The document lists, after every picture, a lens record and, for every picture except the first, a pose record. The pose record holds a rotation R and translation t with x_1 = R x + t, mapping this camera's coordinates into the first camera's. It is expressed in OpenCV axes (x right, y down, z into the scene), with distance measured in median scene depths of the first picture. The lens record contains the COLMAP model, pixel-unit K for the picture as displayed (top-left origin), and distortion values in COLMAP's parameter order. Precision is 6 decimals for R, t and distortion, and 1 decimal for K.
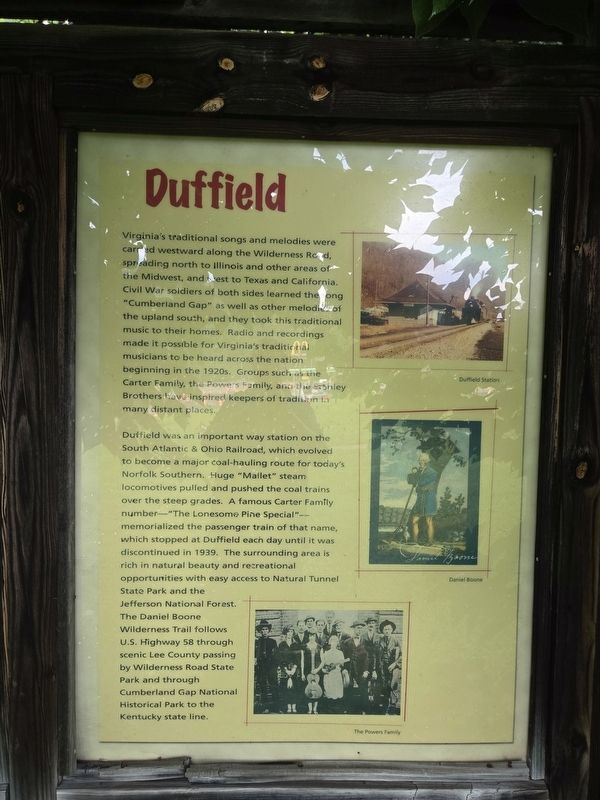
lens RADIAL K [[534.9, 0, 300.1], [0, 534.9, 401.6], [0, 0, 1]] dist [-0.005752, -0.003902]
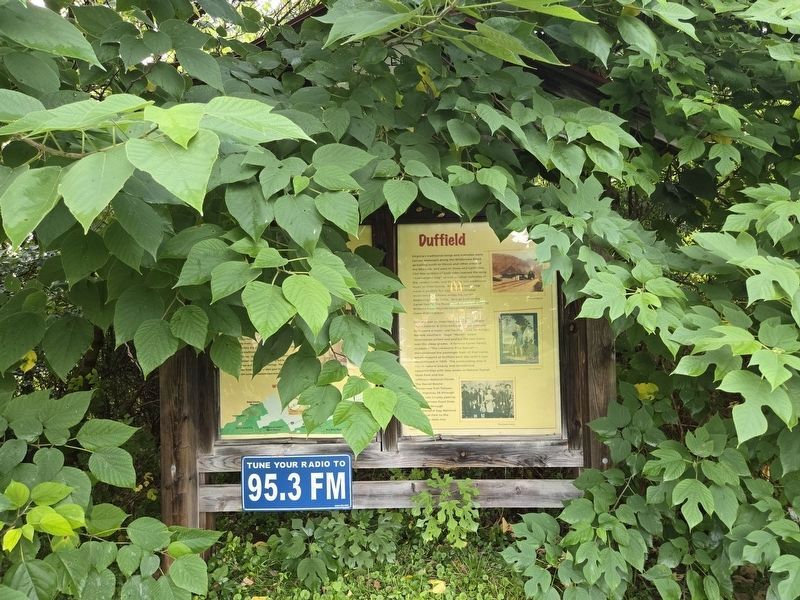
lens RADIAL K [[534.9, 0, 398.2], [0, 534.9, 298.3], [0, 0, 1]] dist [-0.005752, -0.003902]
pose [[0.995660, -0.044753, -0.081604, -0.166703], [0.038652, 0.996444, -0.074872, 0.145841], [0.084664, 0.071393, 0.993849, -1.938642]]
